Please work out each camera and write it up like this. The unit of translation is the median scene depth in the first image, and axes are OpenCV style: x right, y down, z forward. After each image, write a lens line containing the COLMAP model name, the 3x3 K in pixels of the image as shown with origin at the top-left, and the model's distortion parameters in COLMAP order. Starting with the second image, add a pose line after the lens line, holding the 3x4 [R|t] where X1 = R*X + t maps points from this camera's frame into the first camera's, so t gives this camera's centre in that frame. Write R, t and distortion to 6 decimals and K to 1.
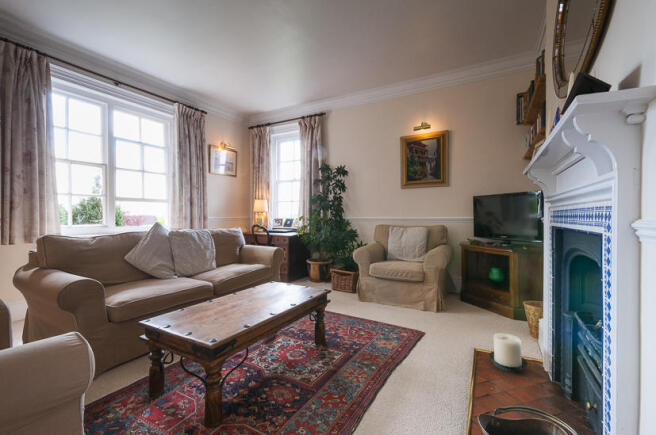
lens RADIAL K [[282.1, 0, 328.0], [0, 282.1, 217.5], [0, 0, 1]] dist [0.000368, -0.000084]
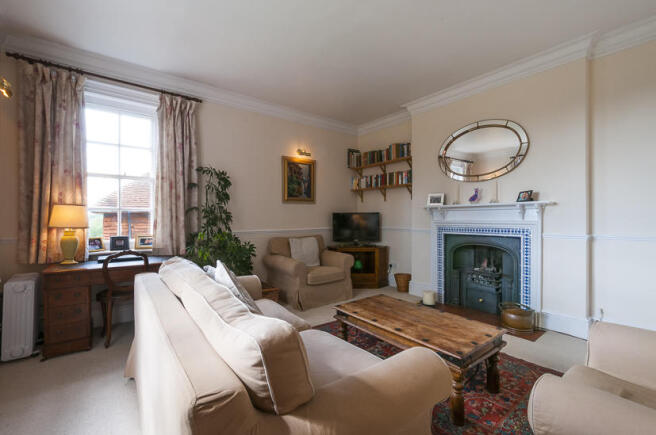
lens RADIAL K [[282.1, 0, 328.0], [0, 282.1, 217.5], [0, 0, 1]] dist [0.000368, -0.000084]
pose [[0.378830, -0.003476, 0.925460, -0.740013], [0.007995, 0.999968, 0.000483, -0.047835], [-0.925432, 0.007216, 0.378846, 0.451576]]
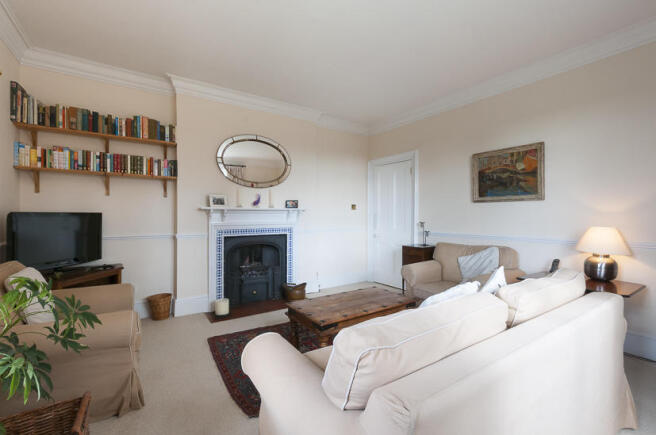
lens RADIAL K [[282.1, 0, 328.0], [0, 282.1, 217.5], [0, 0, 1]] dist [0.000368, -0.000084]
pose [[-0.894058, 0.000471, 0.447951, -0.410835], [0.002969, 0.999984, 0.004873, -0.055818], [-0.447941, 0.005687, -0.894045, 1.152708]]
